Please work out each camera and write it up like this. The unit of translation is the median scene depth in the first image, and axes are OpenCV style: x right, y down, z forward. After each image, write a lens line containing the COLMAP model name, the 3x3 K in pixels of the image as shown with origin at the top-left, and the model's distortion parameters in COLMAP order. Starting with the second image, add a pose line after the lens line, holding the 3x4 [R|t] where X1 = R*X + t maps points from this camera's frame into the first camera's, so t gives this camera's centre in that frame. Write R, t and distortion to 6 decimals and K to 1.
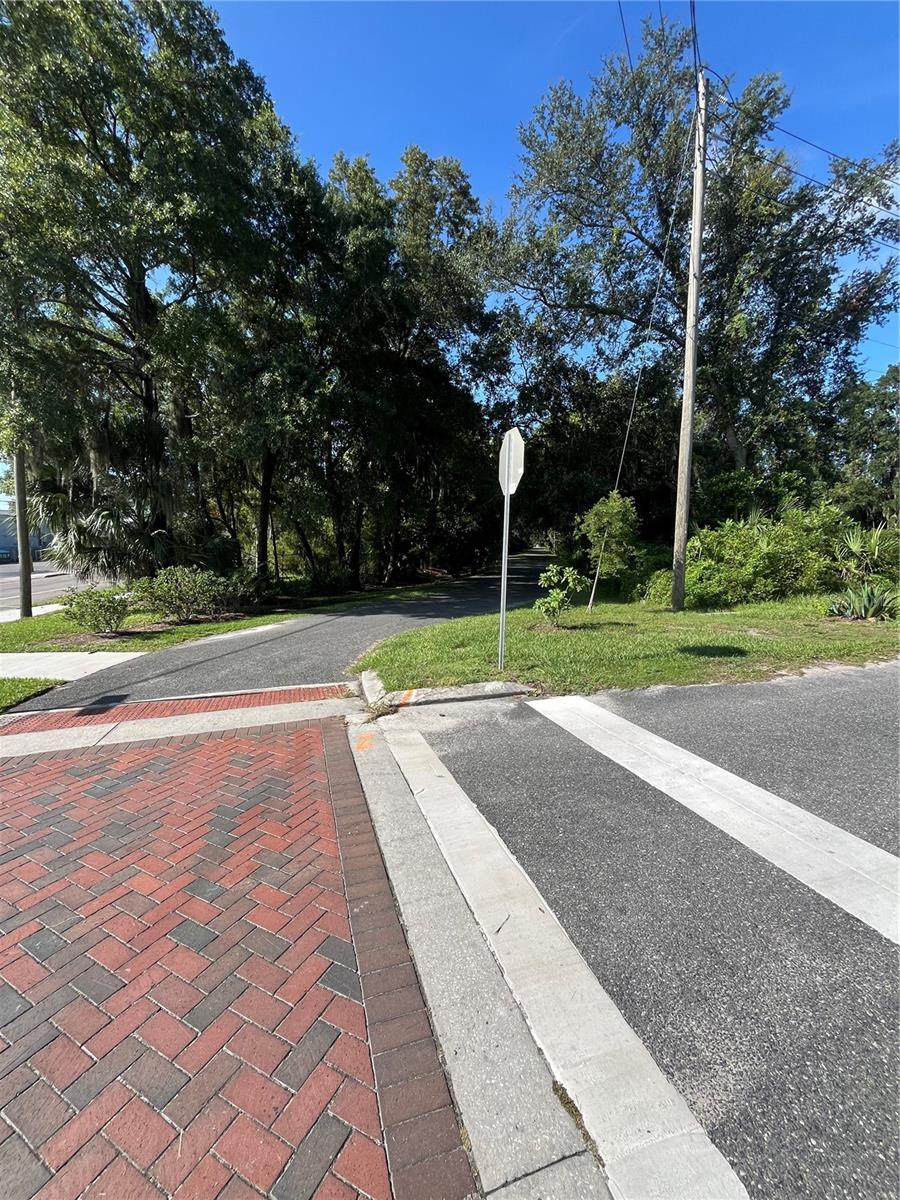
lens RADIAL K [[489.5, 0, 450.3], [0, 489.5, 598.3], [0, 0, 1]] dist [-0.003205, 0.000471]
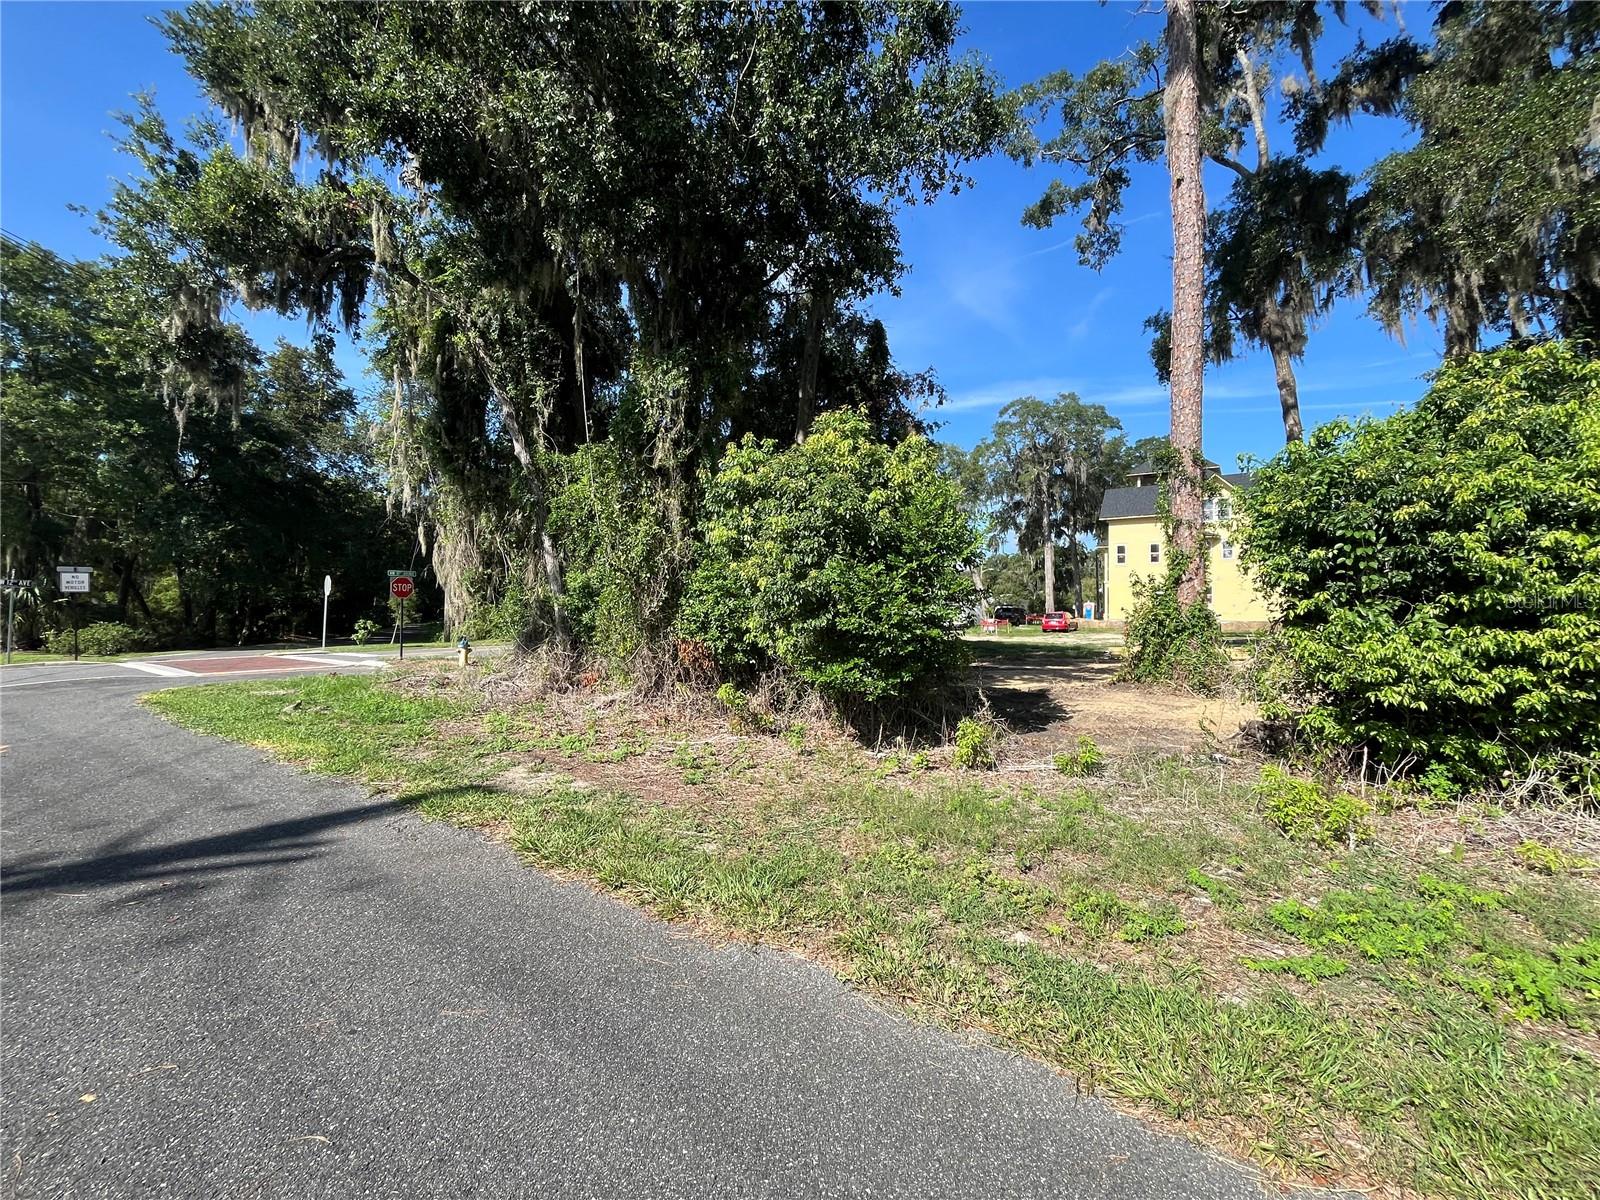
lens RADIAL K [[652.7, 0, 798.4], [0, 652.7, 598.5], [0, 0, 1]] dist [-0.003205, 0.000471]
pose [[0.815571, 0.022352, 0.578225, 0.089029], [0.052705, 0.992231, -0.112695, 0.224982], [-0.576251, 0.122386, 0.808057, -2.115393]]
